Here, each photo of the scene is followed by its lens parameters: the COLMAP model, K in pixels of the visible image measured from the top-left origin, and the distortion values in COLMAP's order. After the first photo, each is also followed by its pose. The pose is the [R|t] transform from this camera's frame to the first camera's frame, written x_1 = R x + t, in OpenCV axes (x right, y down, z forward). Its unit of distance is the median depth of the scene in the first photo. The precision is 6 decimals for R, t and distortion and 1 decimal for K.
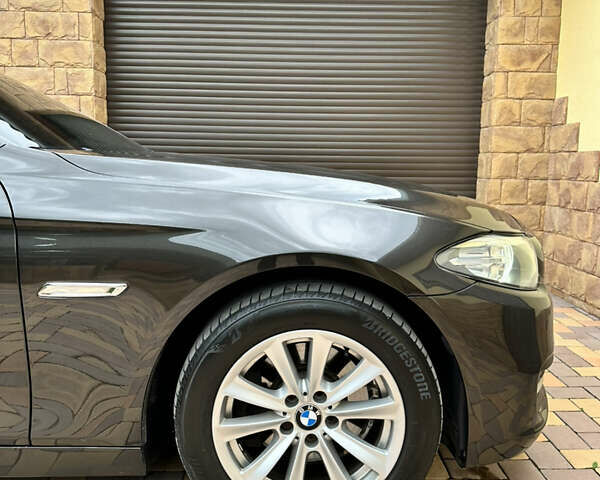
lens RADIAL K [[556.8, 0, 299.7], [0, 556.8, 226.2], [0, 0, 1]] dist [0.036799, 0.000000]
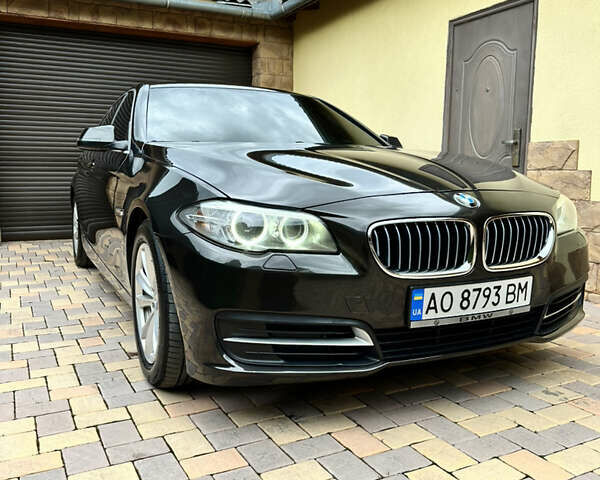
lens RADIAL K [[556.8, 0, 292.6], [0, 556.8, 248.3], [0, 0, 1]] dist [0.036799, 0.000000]
pose [[0.895395, -0.067269, 0.440162, -0.337553], [0.054015, 0.997632, 0.042587, 0.087069], [-0.441984, -0.014357, 0.896908, -0.567300]]
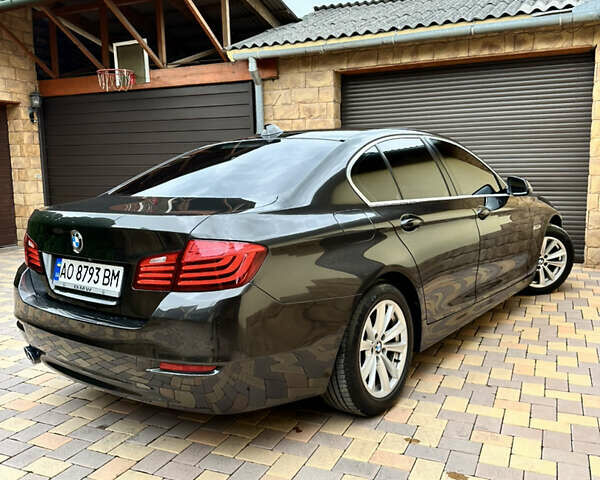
lens RADIAL K [[564.6, 0, 312.1], [0, 564.6, 246.9], [0, 0, 1]] dist [0.018694, 0.000000]
pose [[0.910274, 0.030913, -0.412851, 0.306726], [-0.017393, 0.999184, 0.036466, 0.009649], [0.413641, -0.026014, 0.910068, -0.634531]]
